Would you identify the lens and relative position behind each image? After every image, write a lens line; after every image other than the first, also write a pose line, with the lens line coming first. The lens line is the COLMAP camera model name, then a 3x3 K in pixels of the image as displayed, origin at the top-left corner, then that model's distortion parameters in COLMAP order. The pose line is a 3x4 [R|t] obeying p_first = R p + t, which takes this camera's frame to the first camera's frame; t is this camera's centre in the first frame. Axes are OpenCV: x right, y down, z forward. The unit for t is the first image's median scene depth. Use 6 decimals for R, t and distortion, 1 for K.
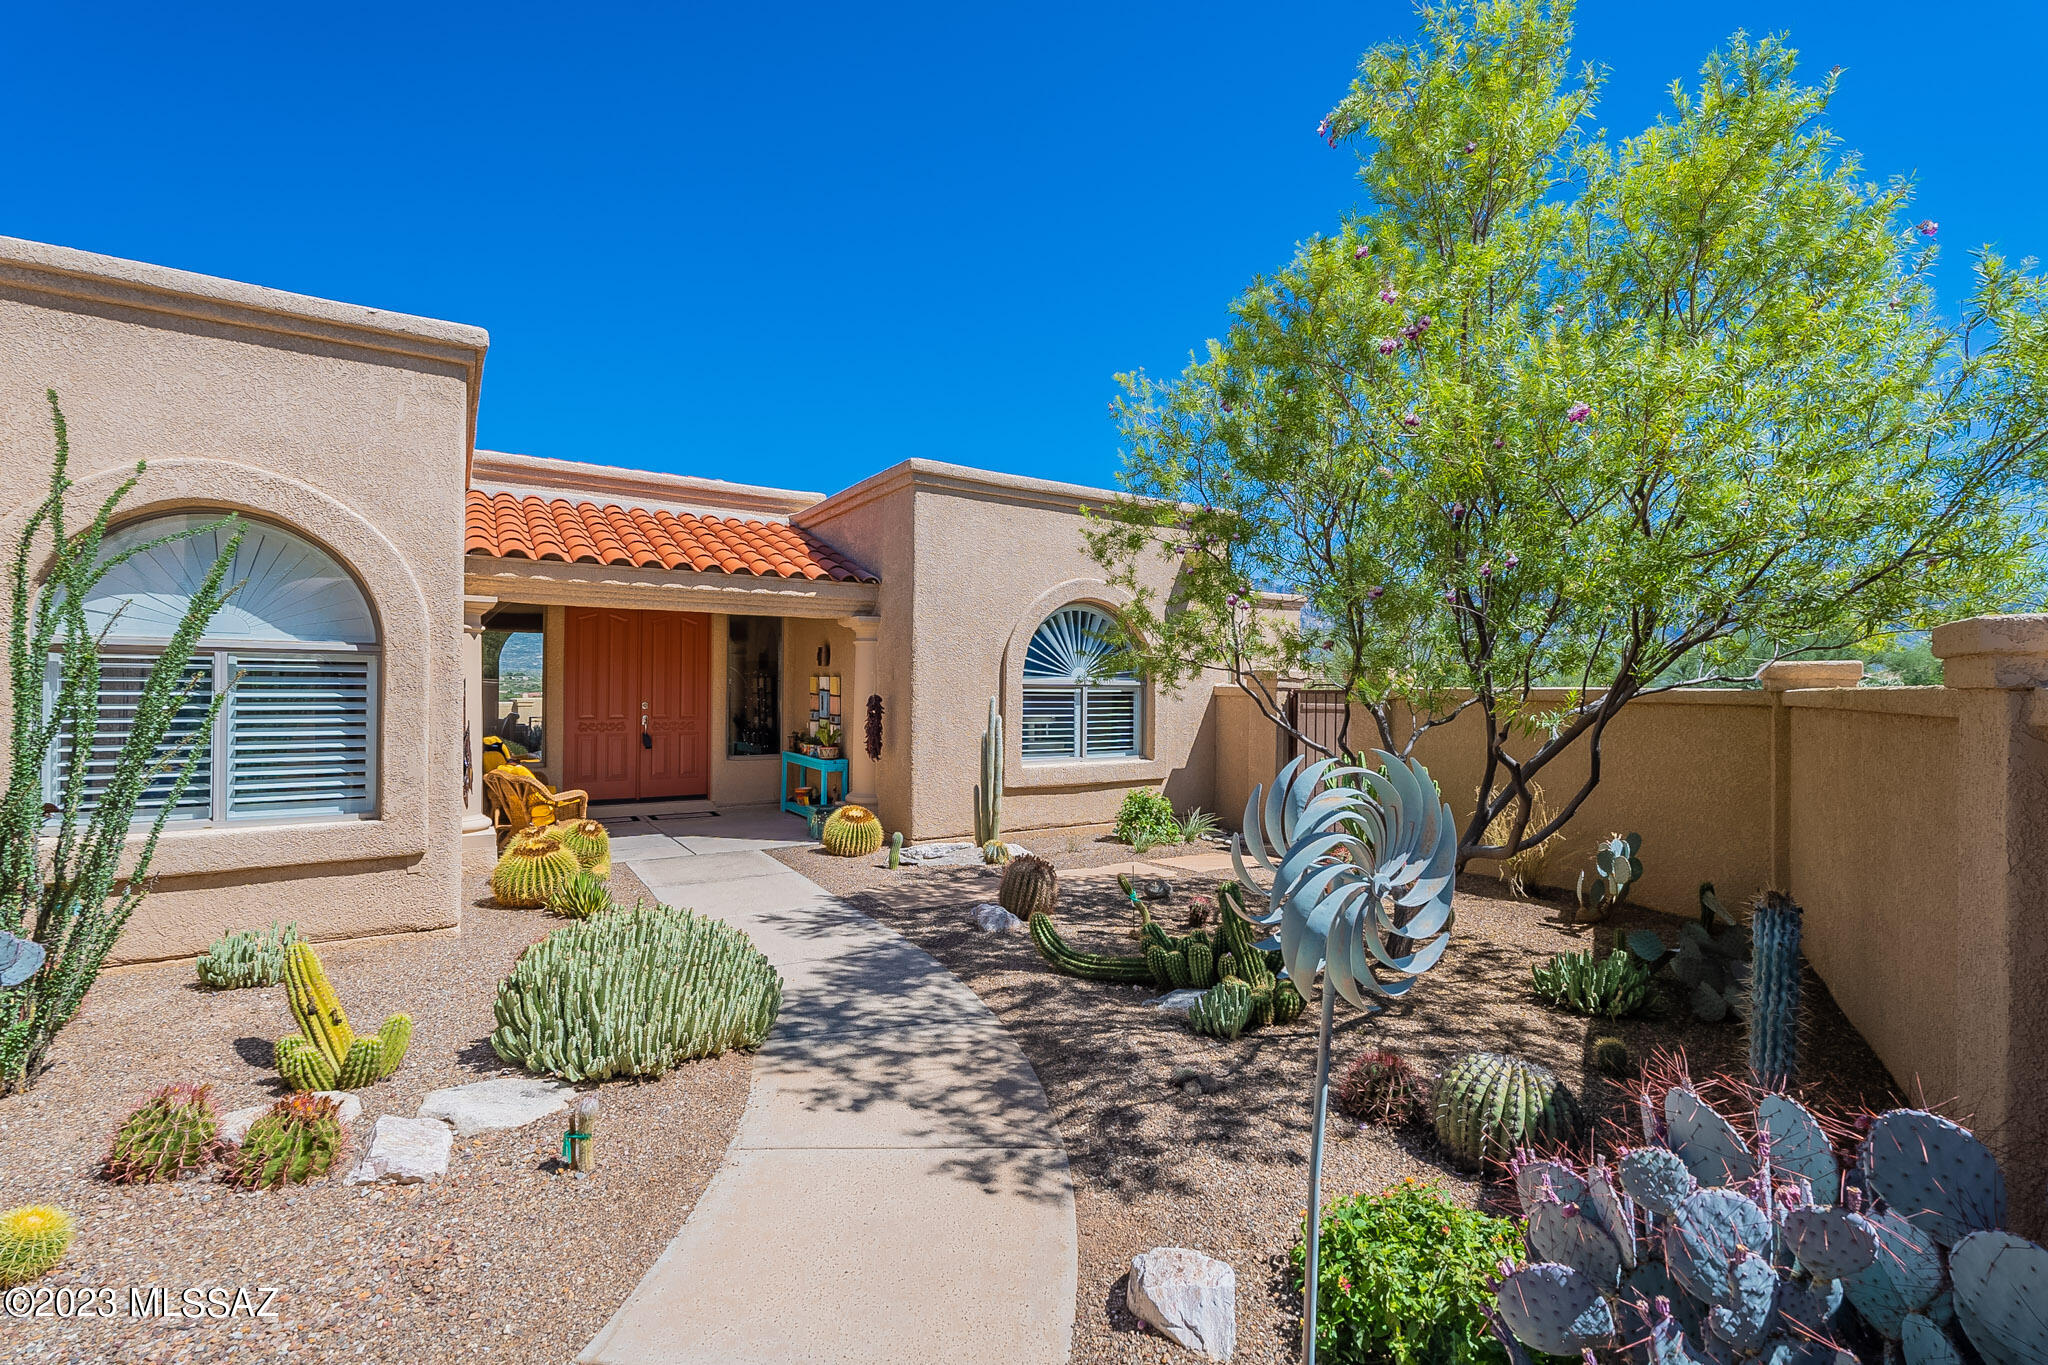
lens RADIAL K [[895.5, 0, 1023.8], [0, 895.5, 683.5], [0, 0, 1]] dist [-0.005611, -0.000377]
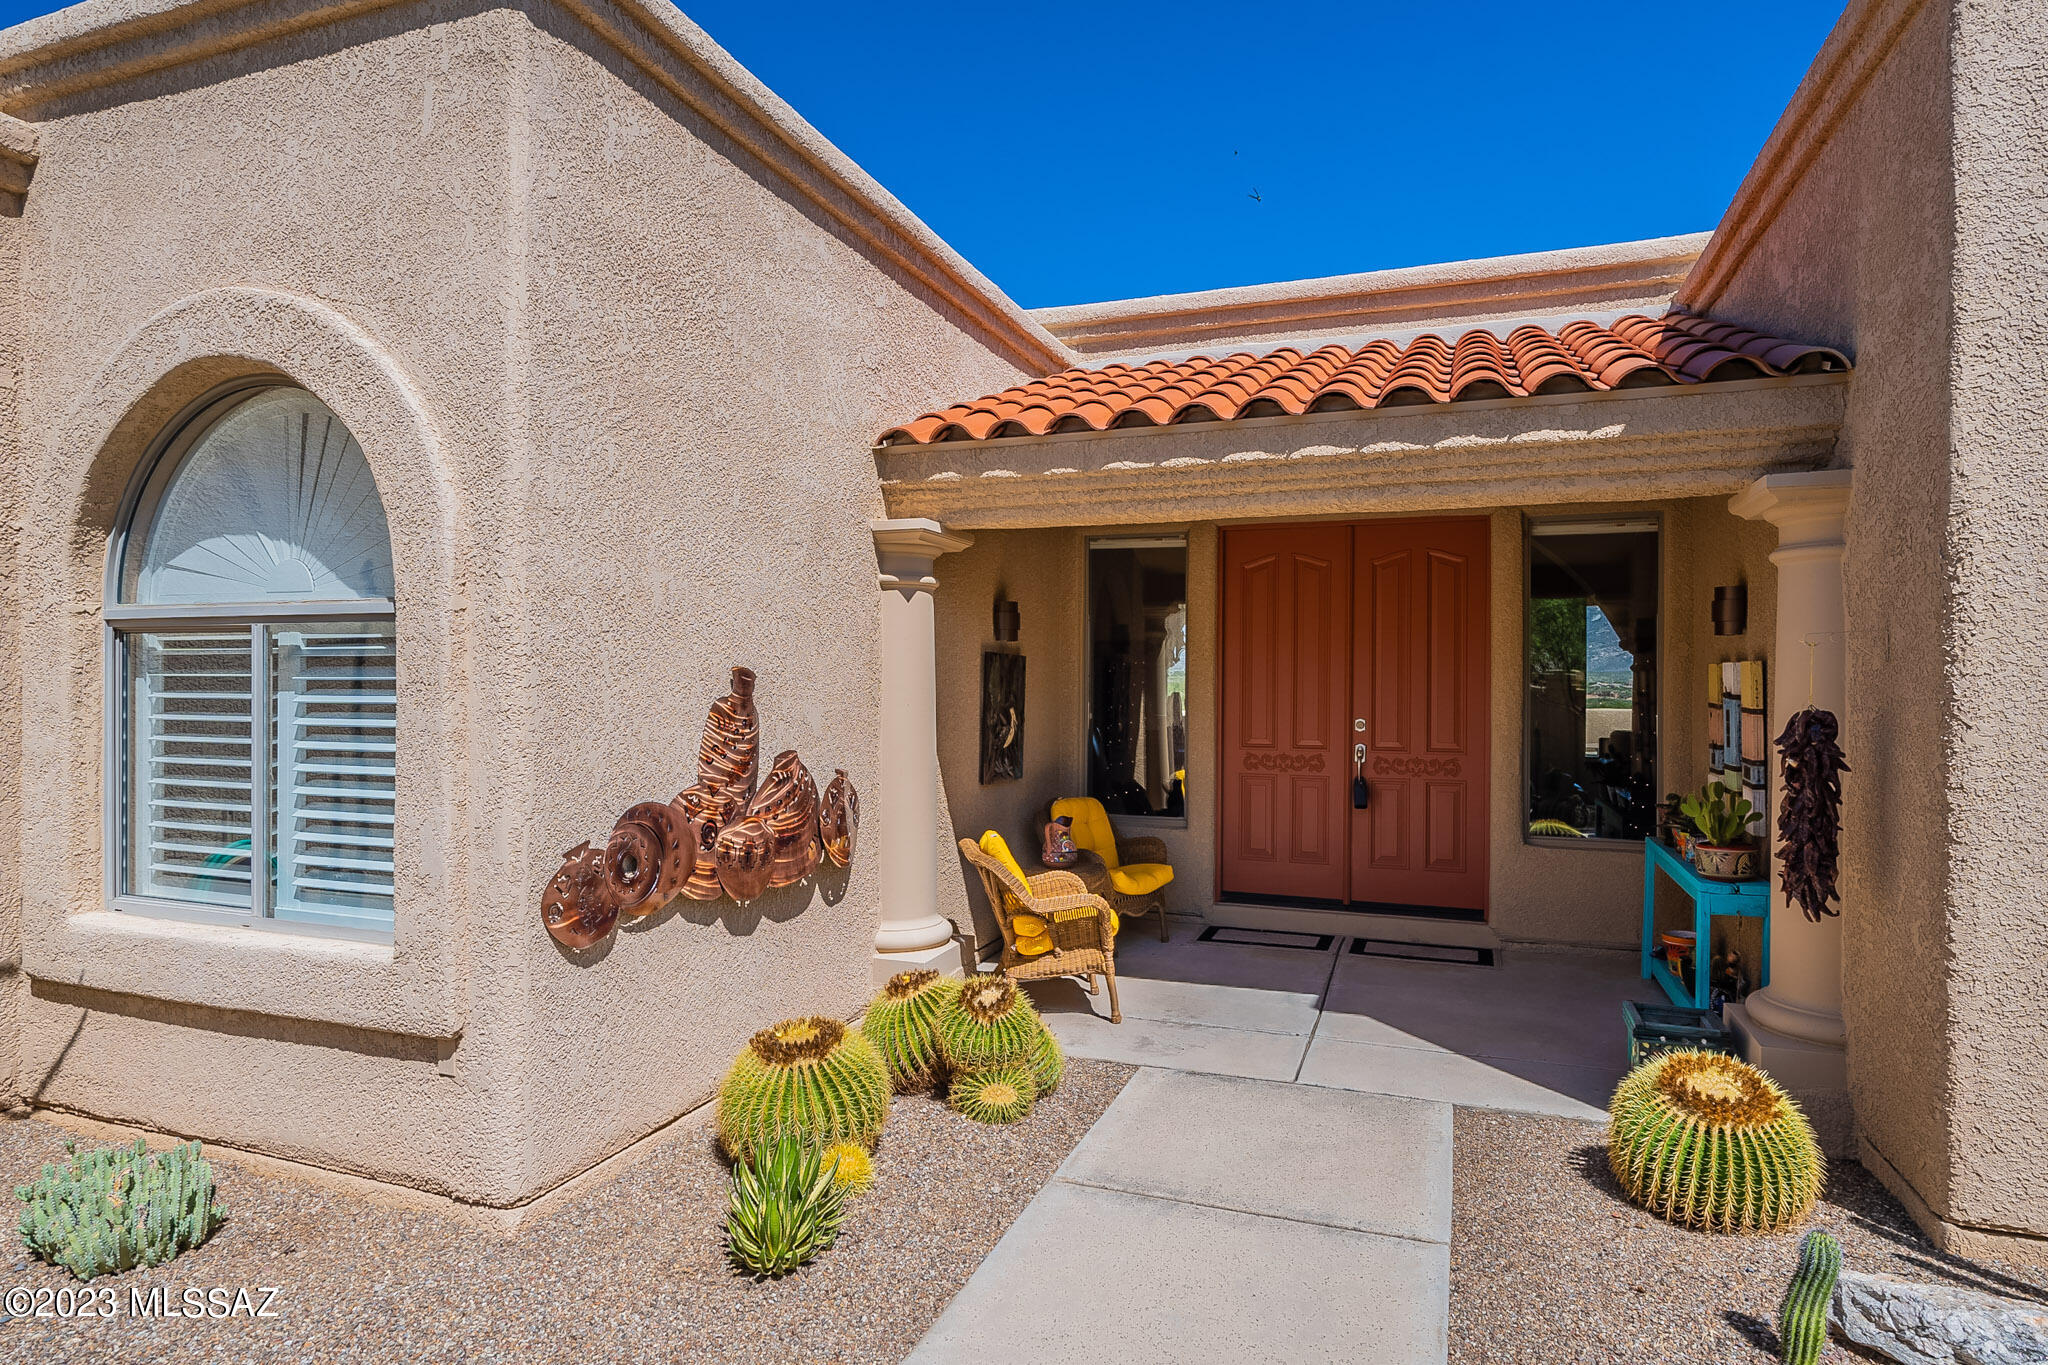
lens RADIAL K [[1133.0, 0, 1021.5], [0, 1133.0, 686.7], [0, 0, 1]] dist [-0.002277, -0.000497]
pose [[0.593166, -0.003742, -0.805072, -0.009612], [0.002643, 0.999993, -0.002701, 0.004558], [0.805076, -0.000526, 0.593172, 0.536654]]
